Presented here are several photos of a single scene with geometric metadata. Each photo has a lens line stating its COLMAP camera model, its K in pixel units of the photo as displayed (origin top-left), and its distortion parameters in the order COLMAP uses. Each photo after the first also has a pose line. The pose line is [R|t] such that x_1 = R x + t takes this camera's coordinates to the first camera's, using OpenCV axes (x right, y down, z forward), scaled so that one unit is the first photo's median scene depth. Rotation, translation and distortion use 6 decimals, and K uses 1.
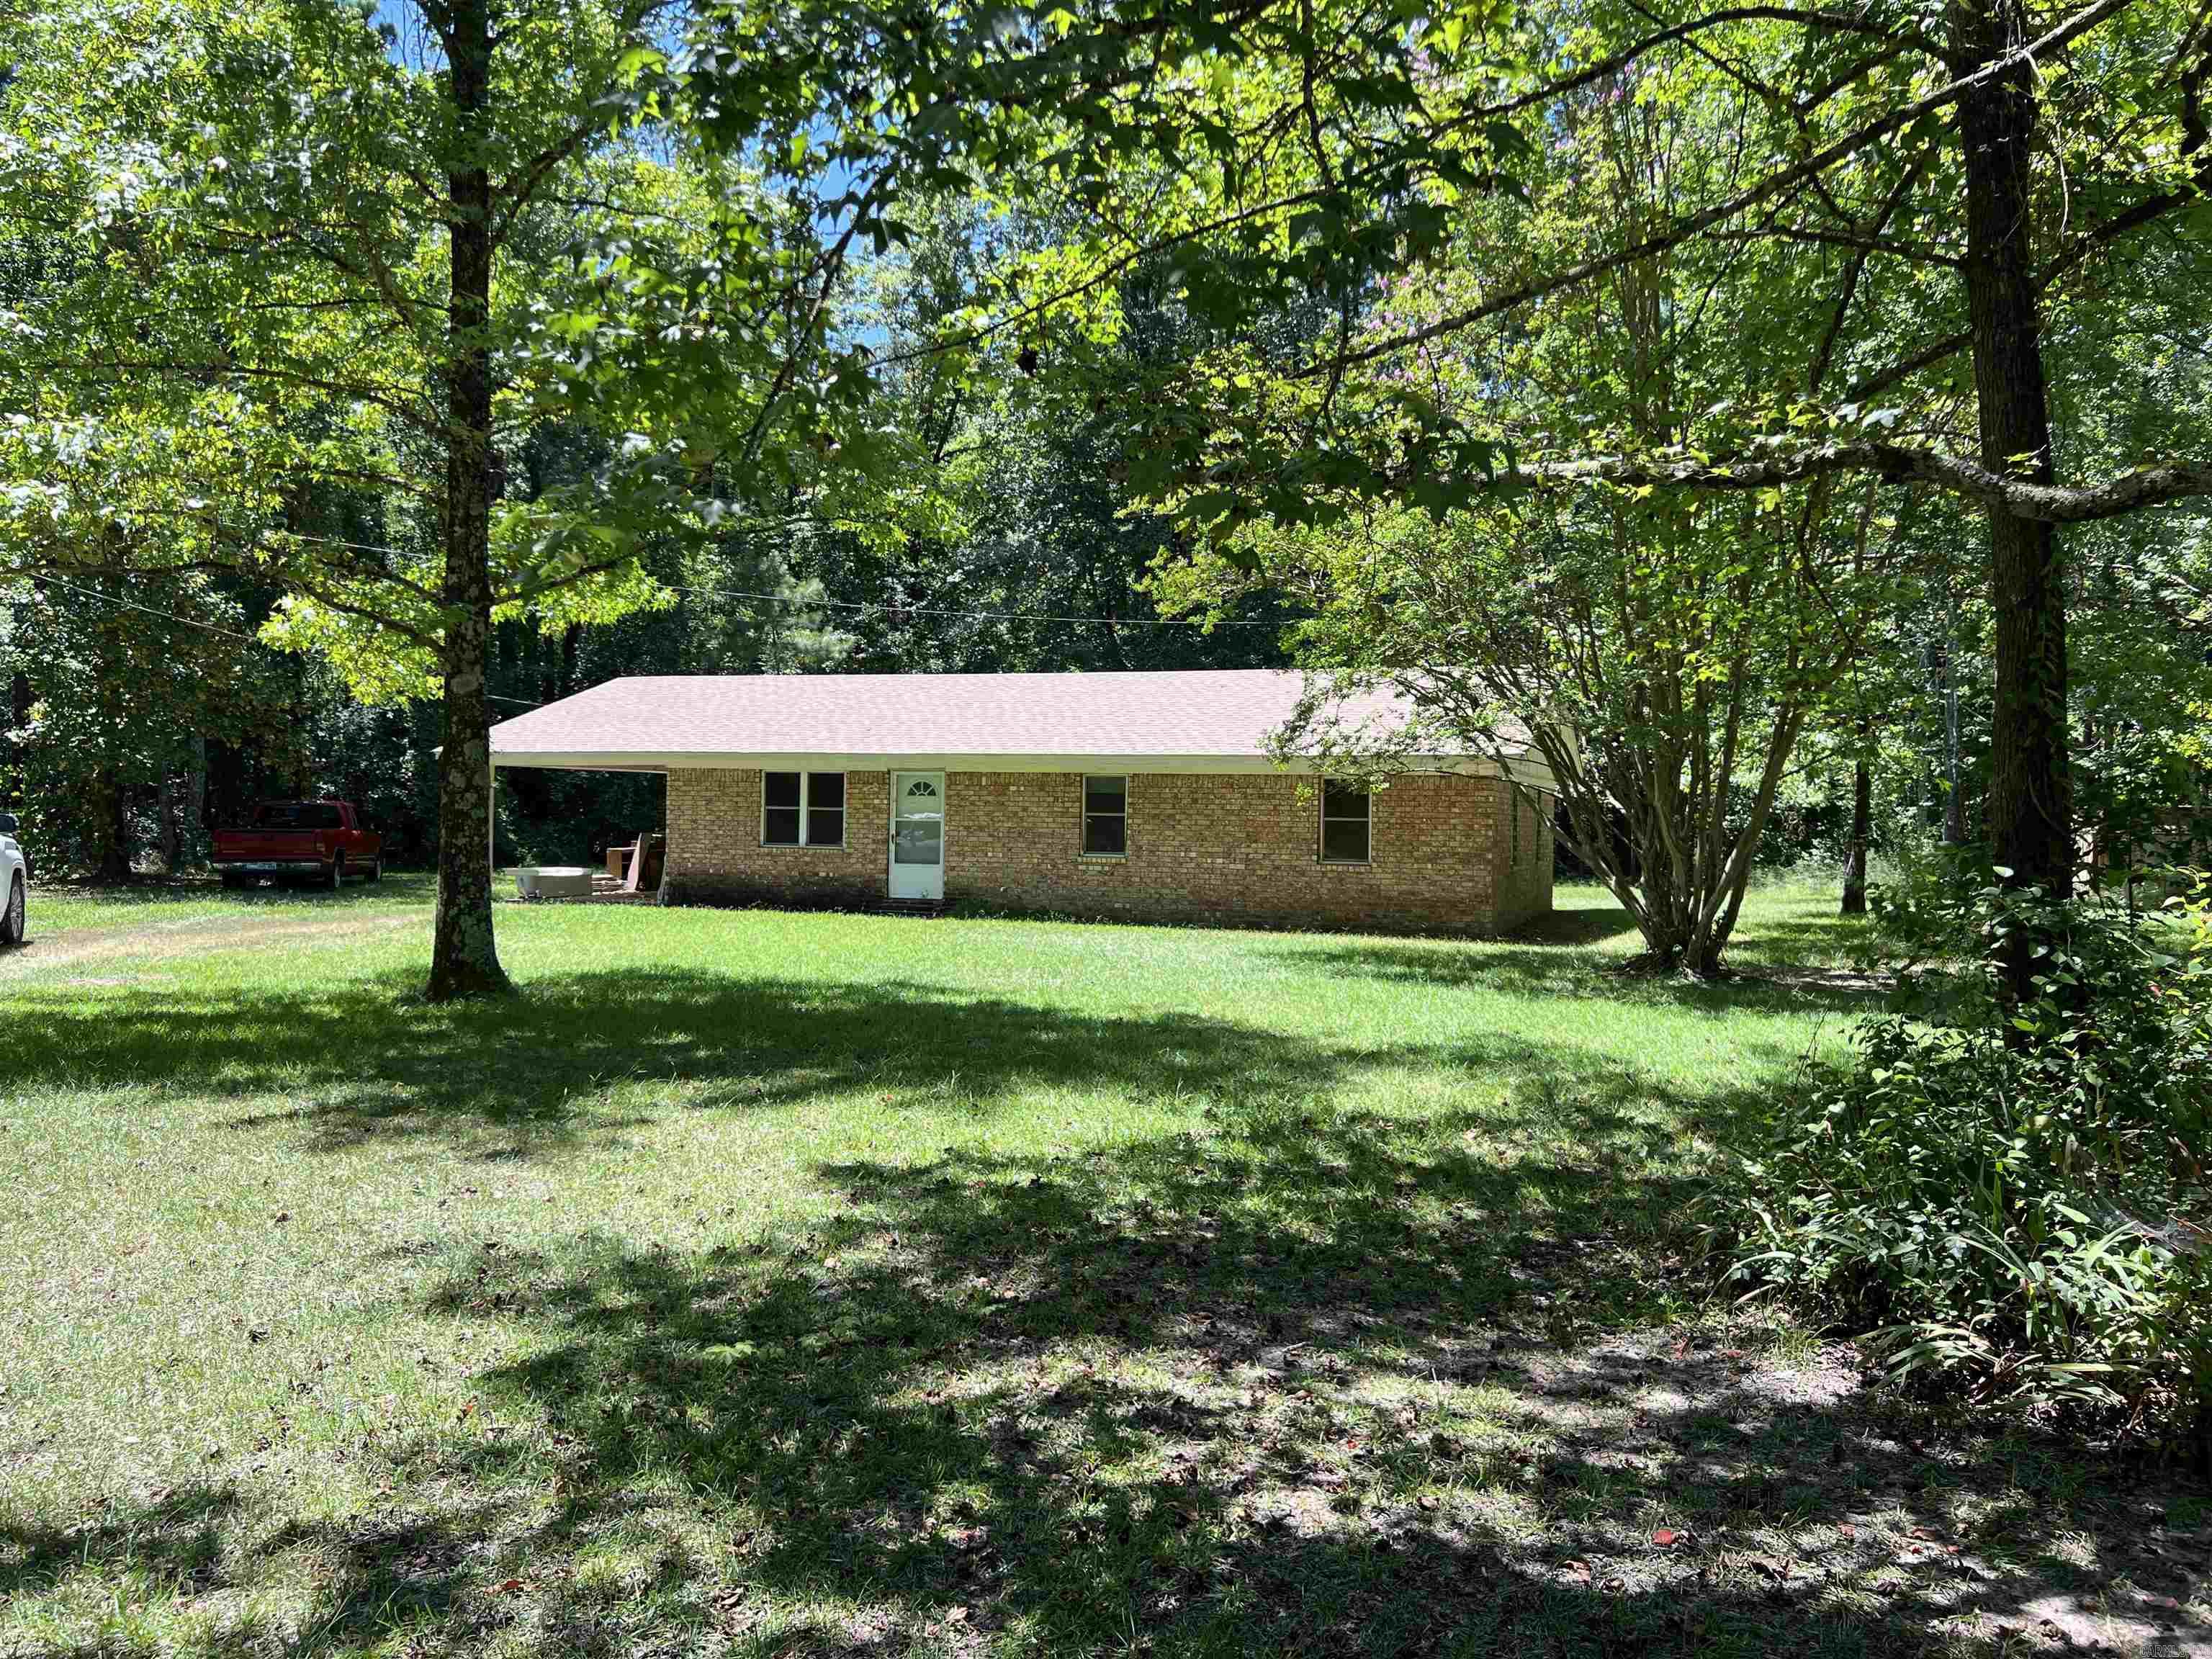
lens RADIAL K [[1824.3, 0, 1107.6], [0, 1824.3, 836.8], [0, 0, 1]] dist [0.046965, -0.048538]
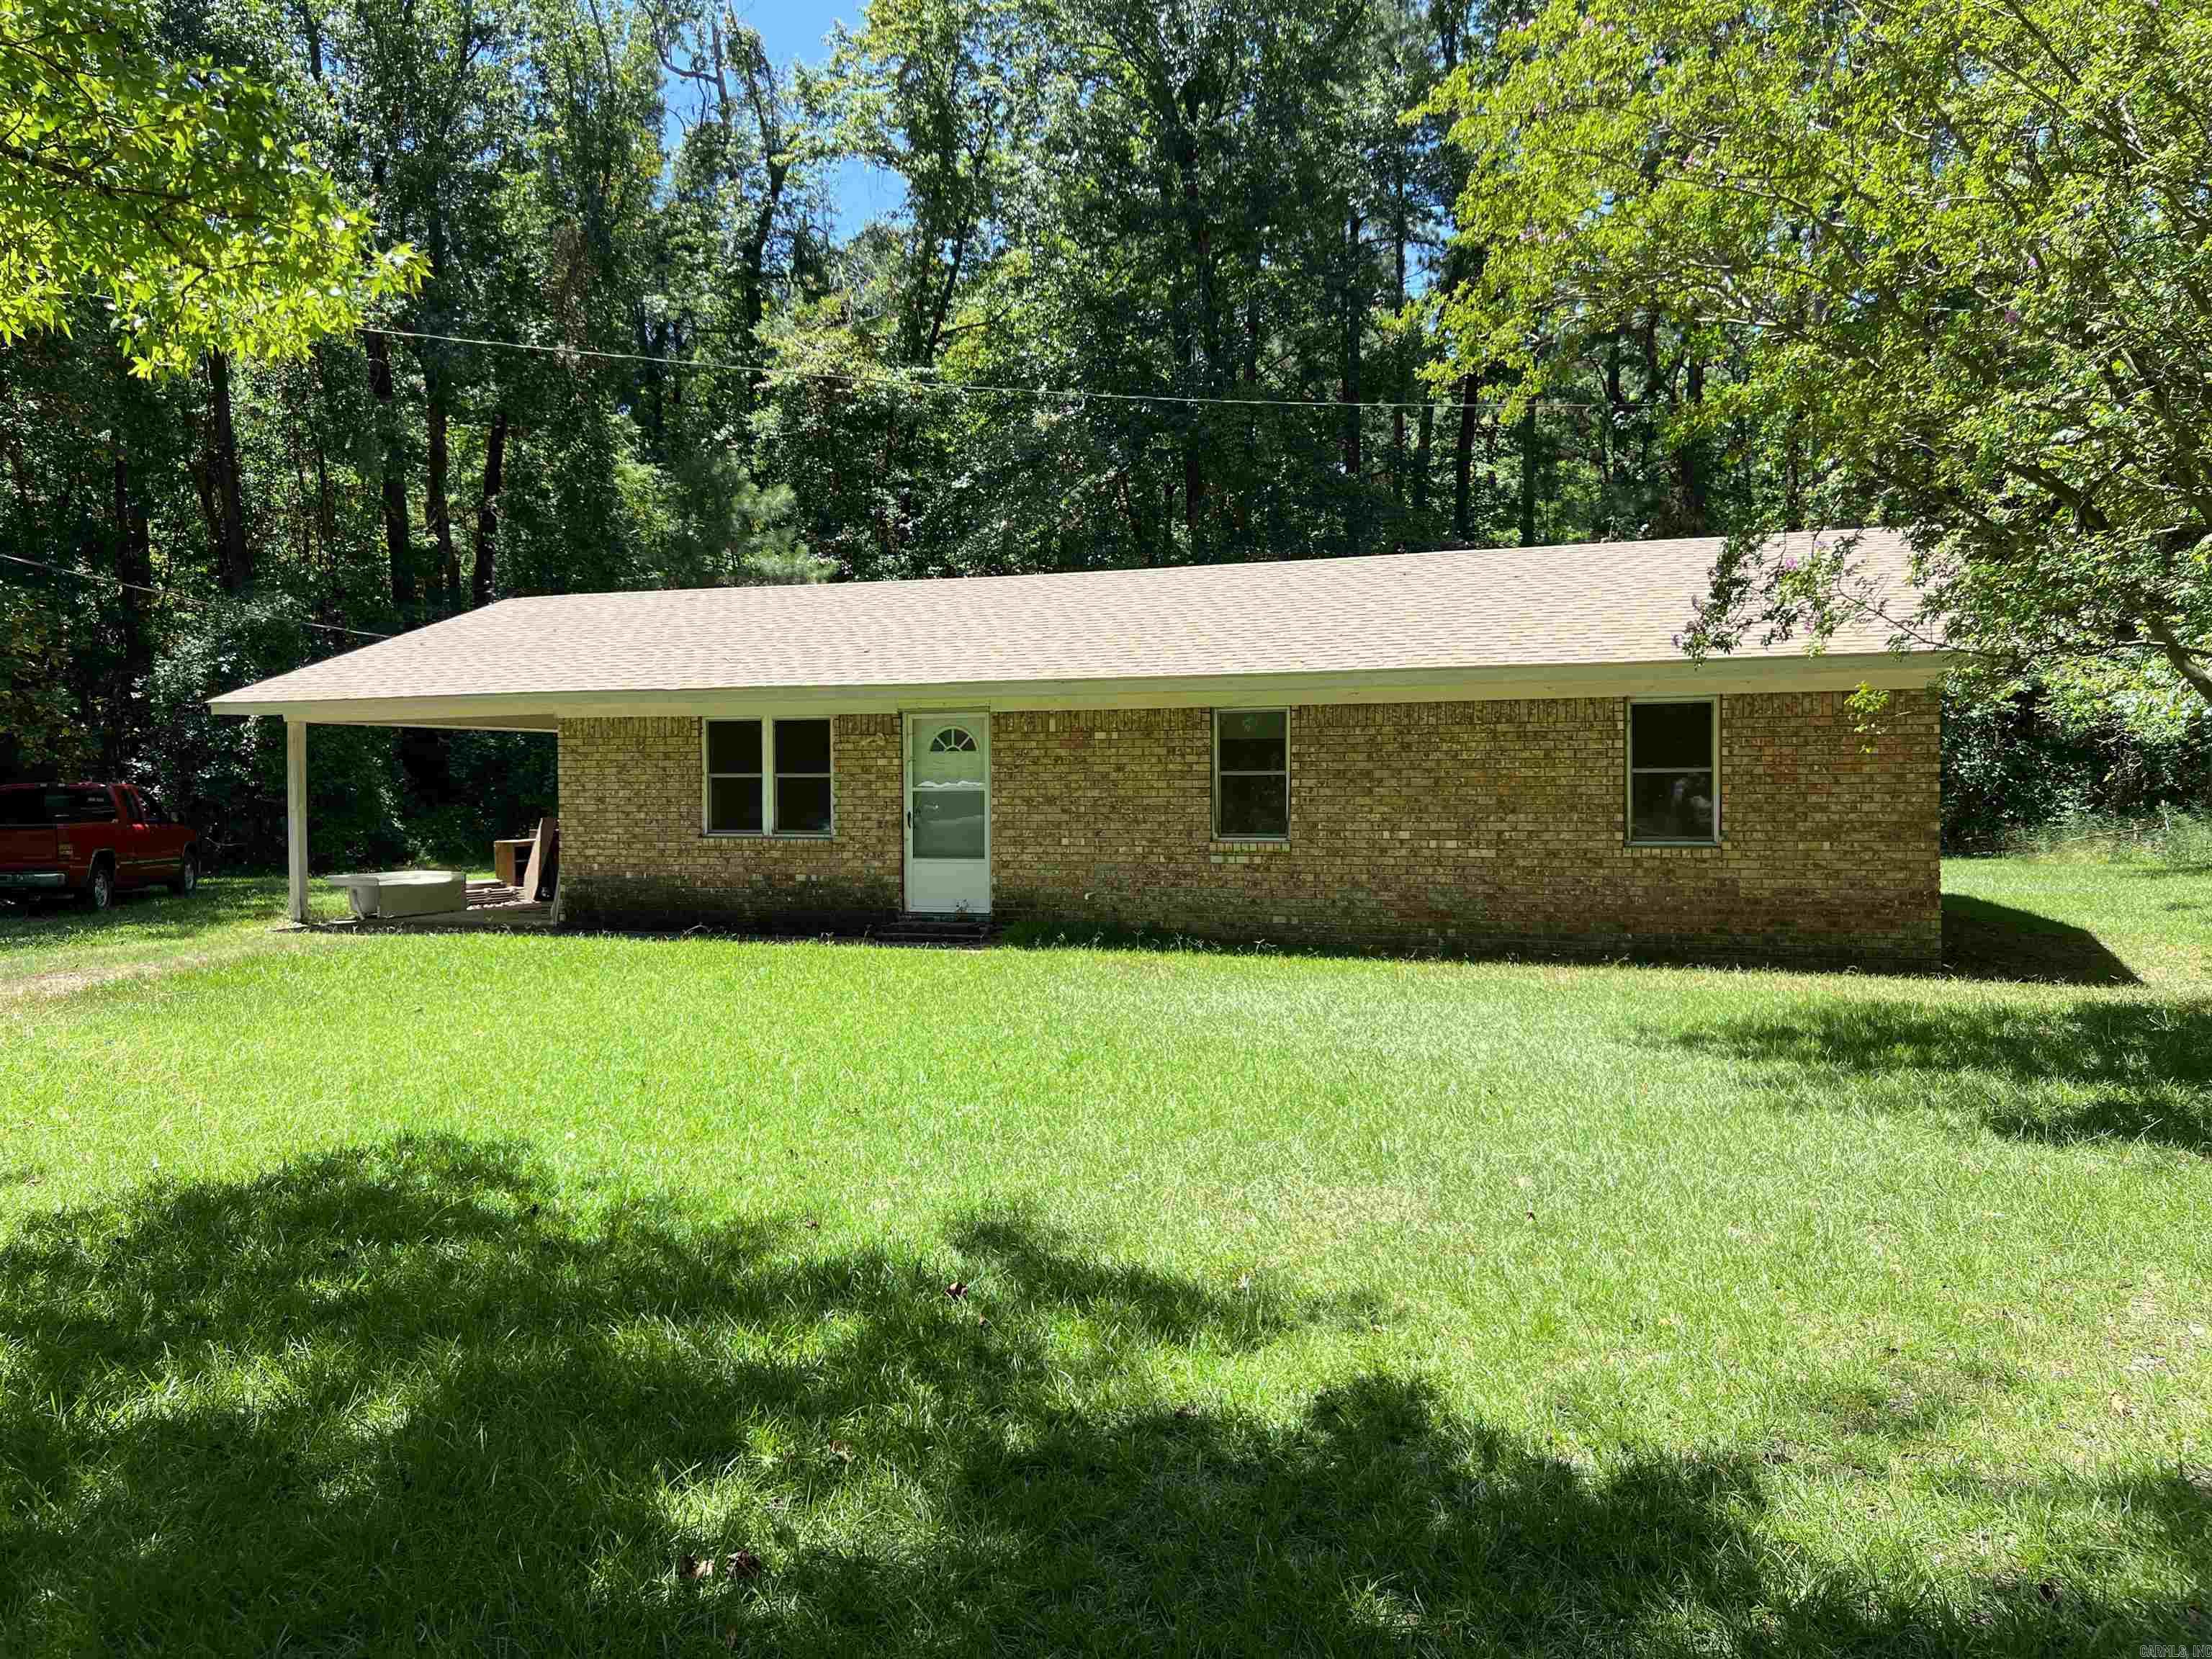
lens RADIAL K [[1824.3, 0, 1103.2], [0, 1824.3, 820.4], [0, 0, 1]] dist [0.046965, -0.048538]
pose [[0.999698, -0.023573, 0.006972, -0.053072], [0.023515, 0.999689, 0.008267, -0.002284], [-0.007165, -0.008100, 0.999942, 0.353777]]
